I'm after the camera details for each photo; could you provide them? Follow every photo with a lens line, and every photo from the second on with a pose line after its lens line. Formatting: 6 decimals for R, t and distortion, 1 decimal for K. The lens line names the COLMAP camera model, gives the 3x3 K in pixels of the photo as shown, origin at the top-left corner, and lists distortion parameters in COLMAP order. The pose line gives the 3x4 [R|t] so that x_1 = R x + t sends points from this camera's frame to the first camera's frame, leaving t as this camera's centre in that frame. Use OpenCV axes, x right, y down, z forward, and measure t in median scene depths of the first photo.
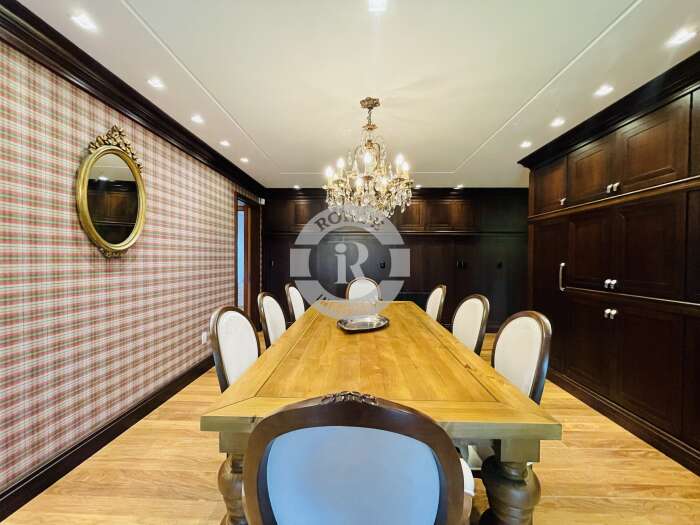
lens RADIAL K [[283.2, 0, 349.2], [0, 283.2, 261.6], [0, 0, 1]] dist [-0.003643, -0.000299]
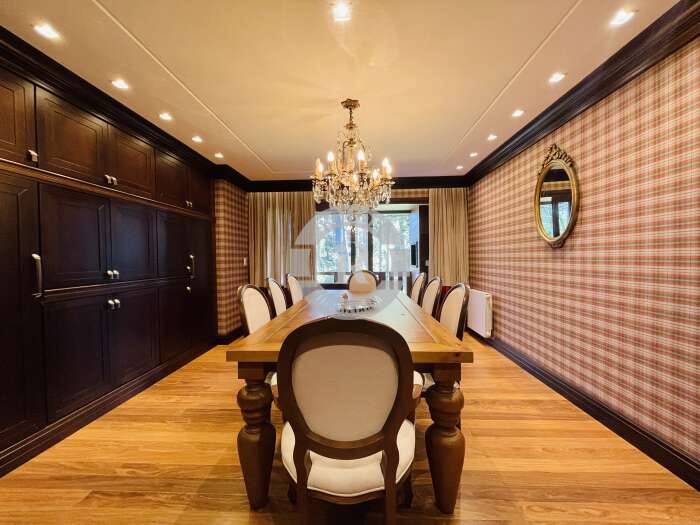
lens RADIAL K [[283.2, 0, 351.9], [0, 283.2, 262.6], [0, 0, 1]] dist [-0.003643, -0.000299]
pose [[-0.999985, 0.004665, -0.002928, 0.071654], [0.004575, 0.999538, 0.030035, 0.008665], [0.003067, 0.030021, -0.999545, 2.014781]]
